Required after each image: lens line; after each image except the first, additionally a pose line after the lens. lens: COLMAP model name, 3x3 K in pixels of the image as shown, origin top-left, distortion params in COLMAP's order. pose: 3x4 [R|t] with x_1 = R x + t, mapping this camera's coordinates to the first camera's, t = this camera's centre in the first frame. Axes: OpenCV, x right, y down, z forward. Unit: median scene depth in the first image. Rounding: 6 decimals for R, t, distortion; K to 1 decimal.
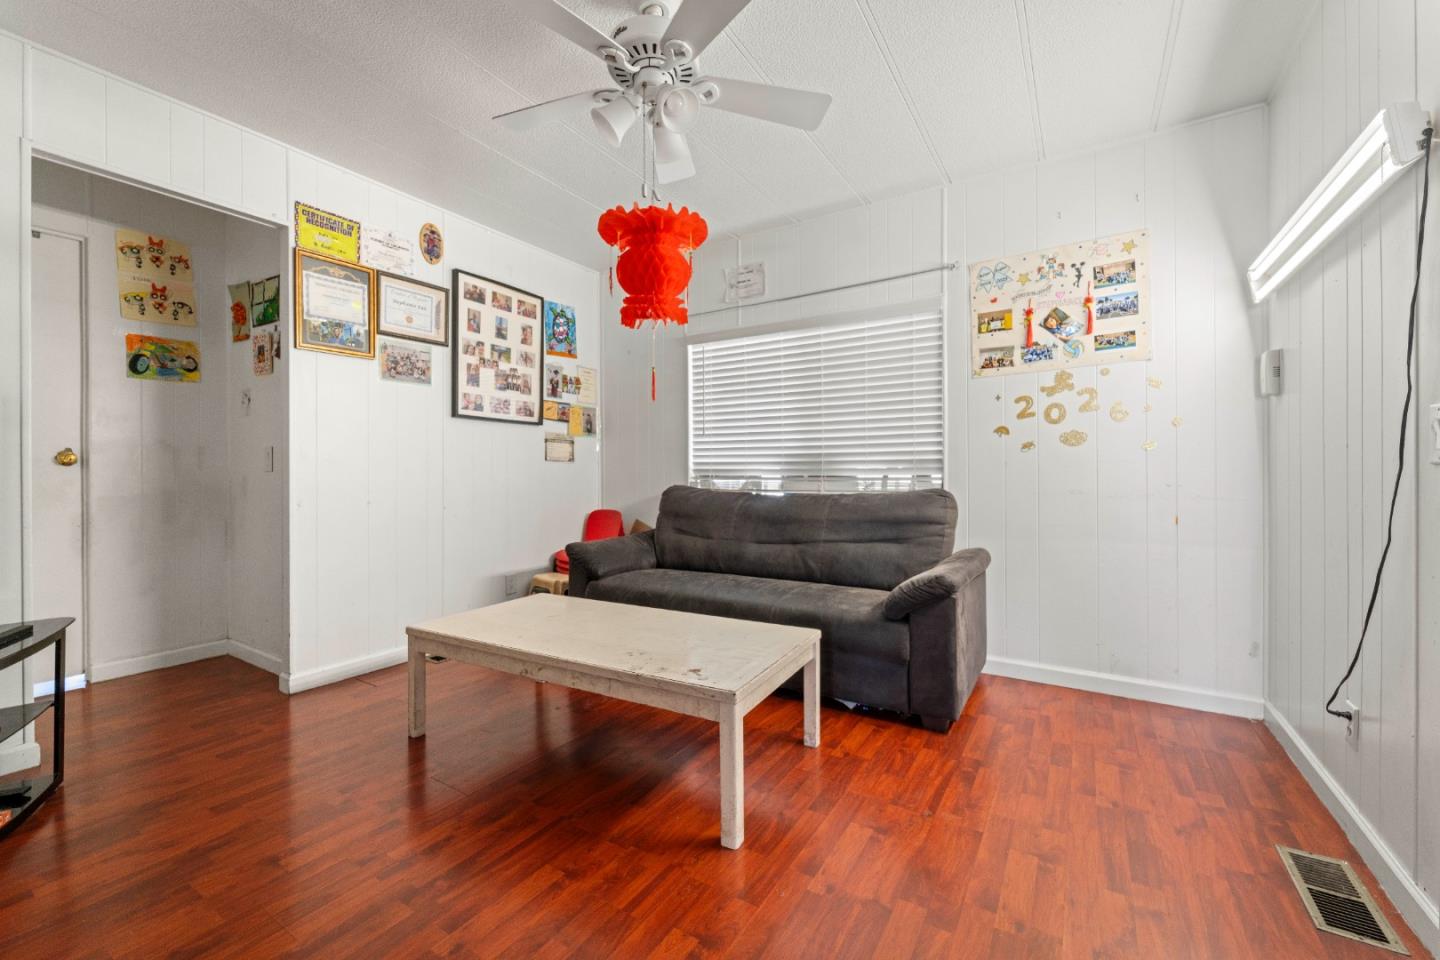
lens RADIAL K [[574.9, 0, 704.1], [0, 574.9, 477.1], [0, 0, 1]] dist [0.000231, -0.001195]
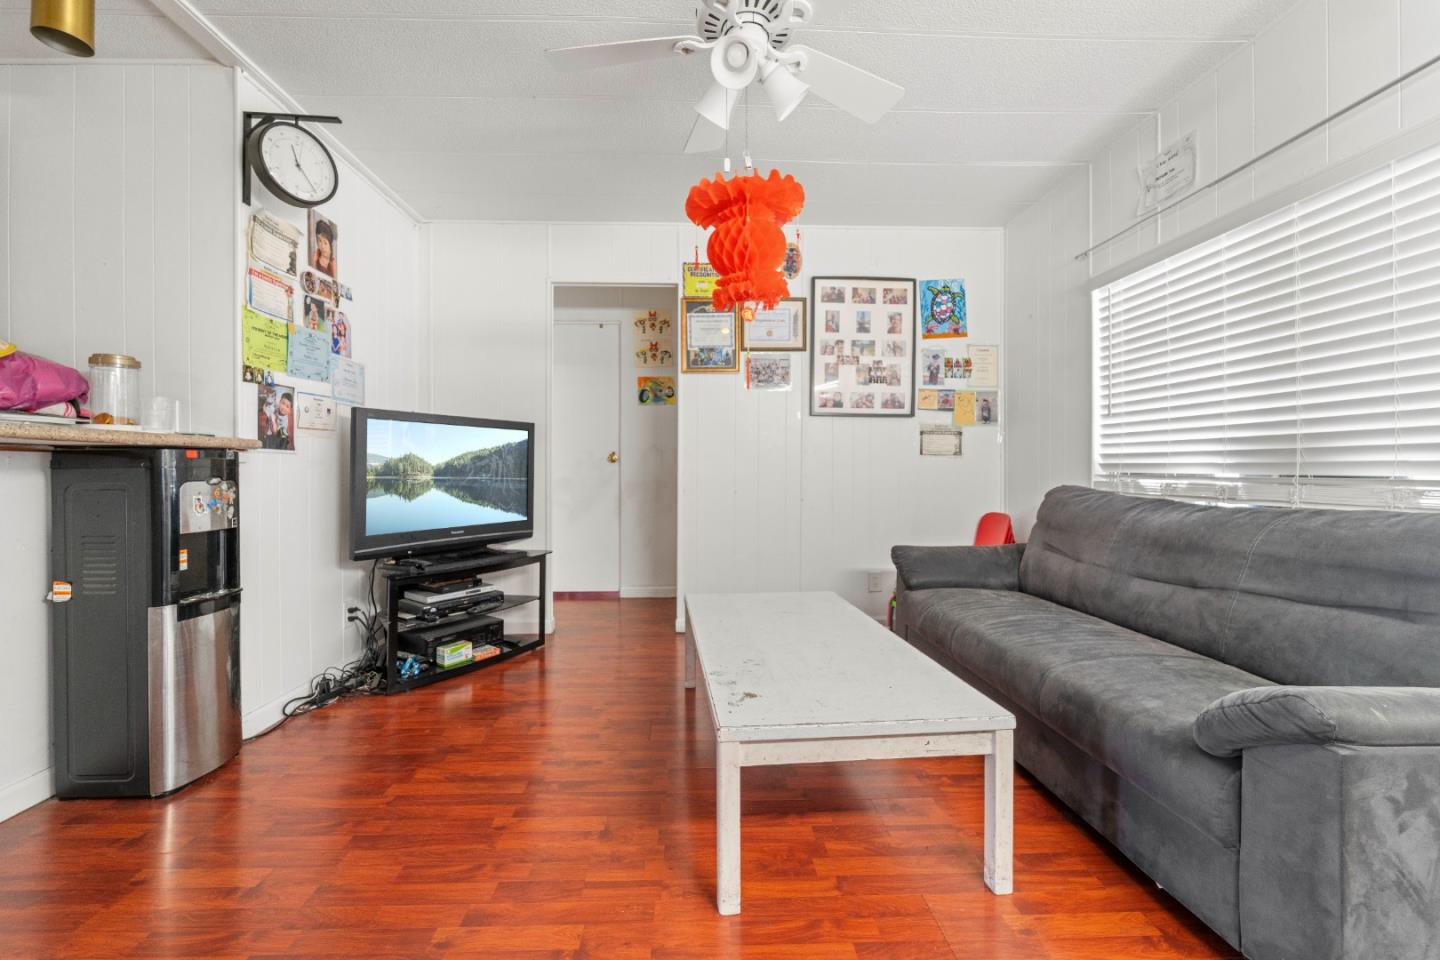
lens RADIAL K [[574.9, 0, 714.2], [0, 574.9, 472.5], [0, 0, 1]] dist [0.000231, -0.001195]
pose [[0.578565, 0.010424, -0.815570, 0.325763], [-0.010857, 0.999928, 0.005078, -0.001296], [0.815564, 0.005917, 0.578637, 0.224385]]
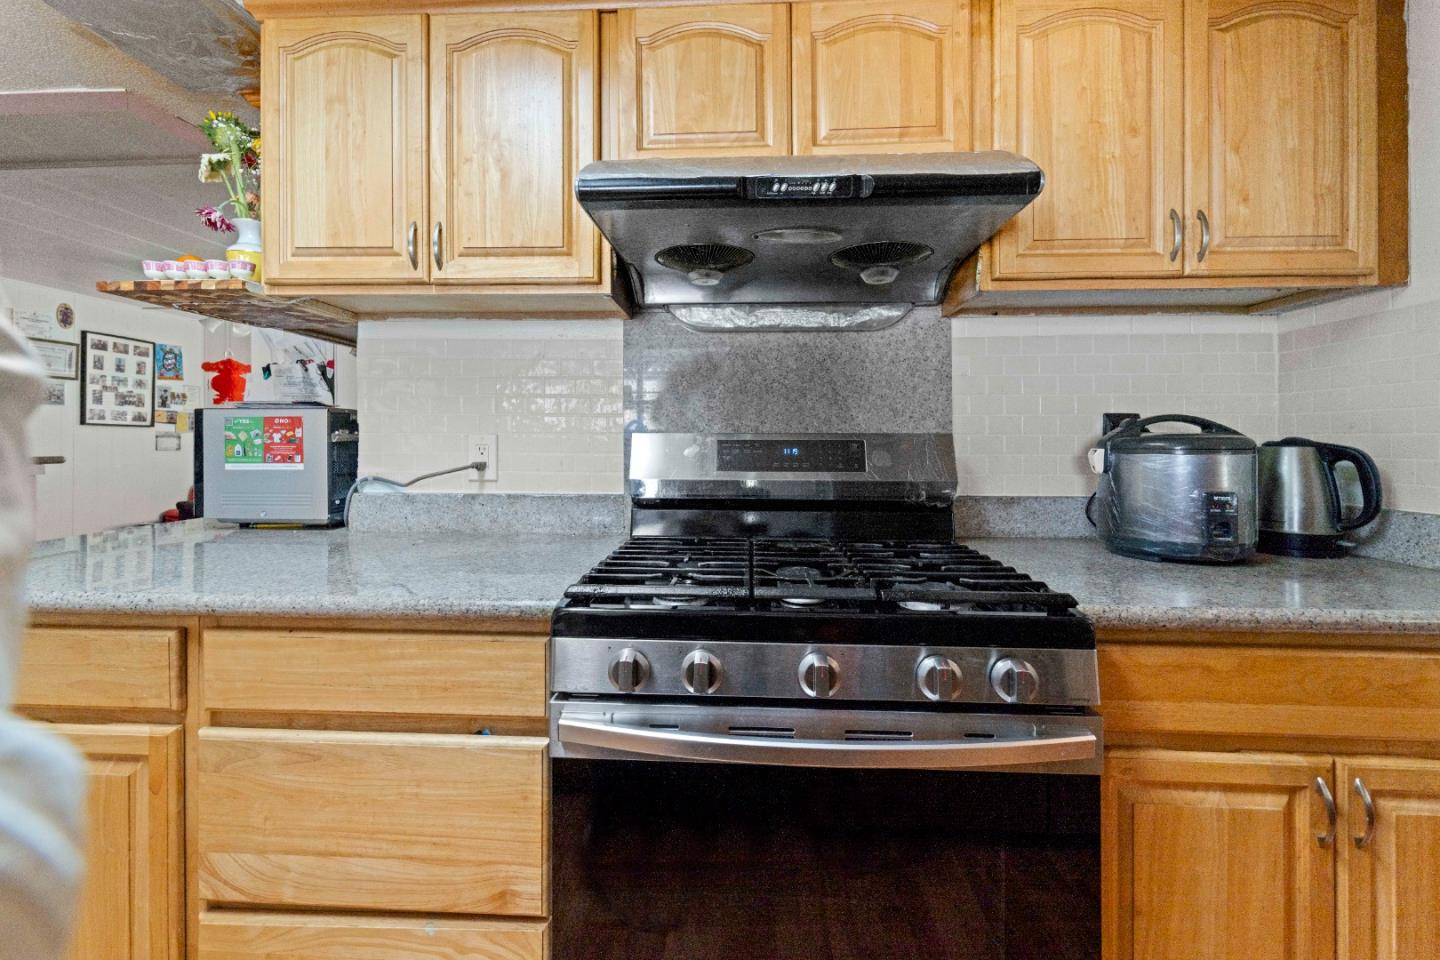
lens RADIAL K [[574.9, 0, 695.8], [0, 574.9, 439.1], [0, 0, 1]] dist [0.000231, -0.001195]
pose [[0.863040, -0.002472, 0.505129, 0.207374], [0.009162, 0.999900, -0.010761, -0.032597], [-0.505052, 0.013916, 0.862977, -1.144746]]
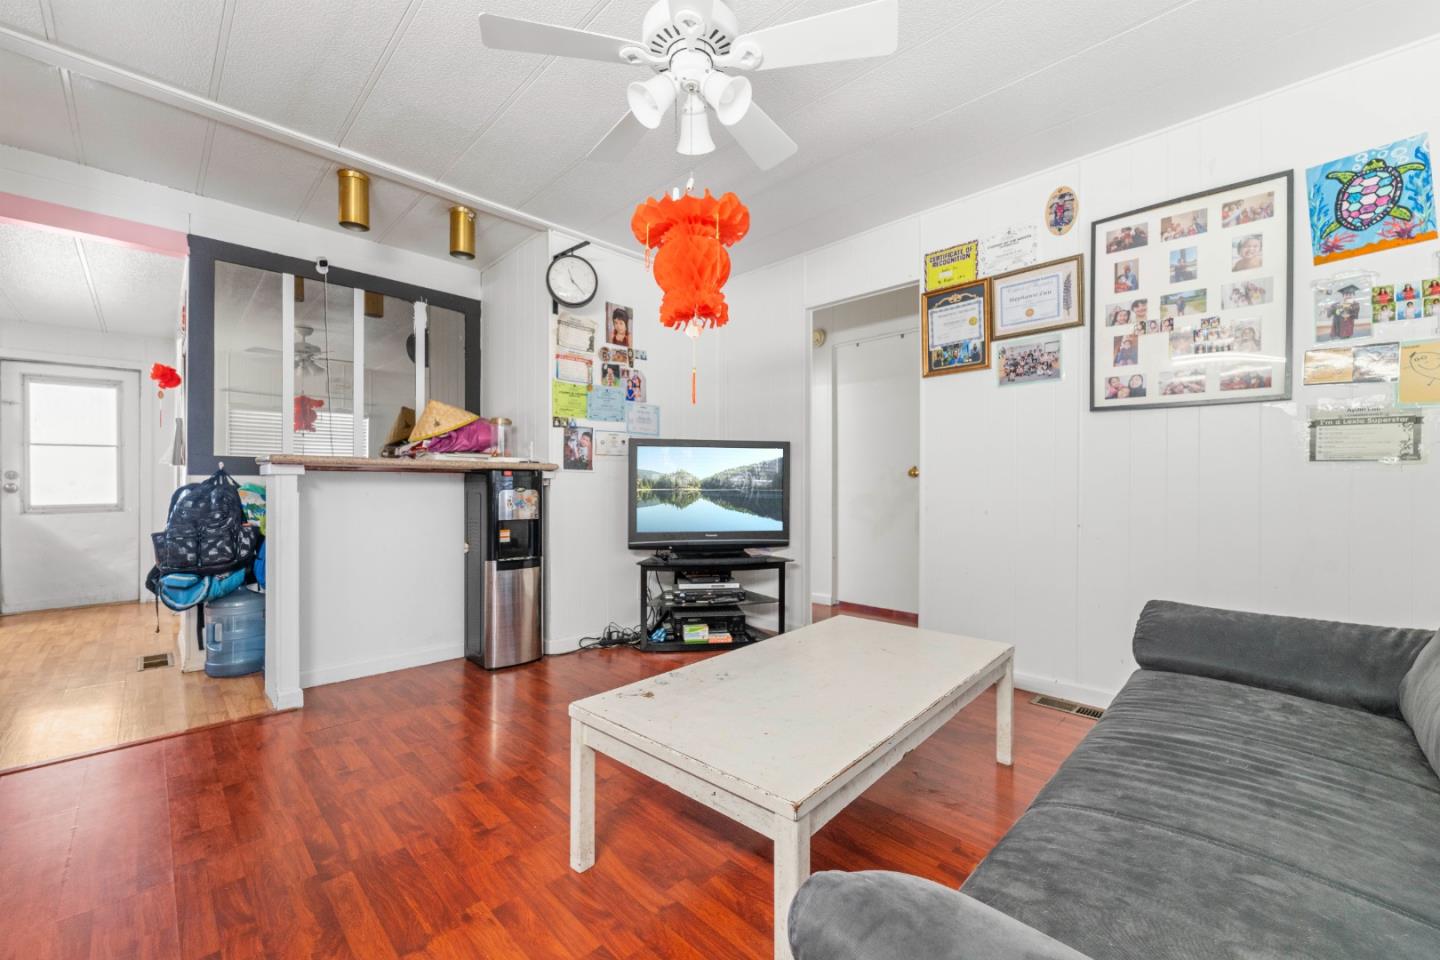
lens RADIAL K [[574.9, 0, 720.6], [0, 574.9, 486.7], [0, 0, 1]] dist [0.000231, -0.001195]
pose [[-0.201620, 0.007045, -0.979439, 0.425269], [-0.013201, 0.999864, 0.009909, -0.002743], [0.979375, 0.014927, -0.201499, 0.640661]]
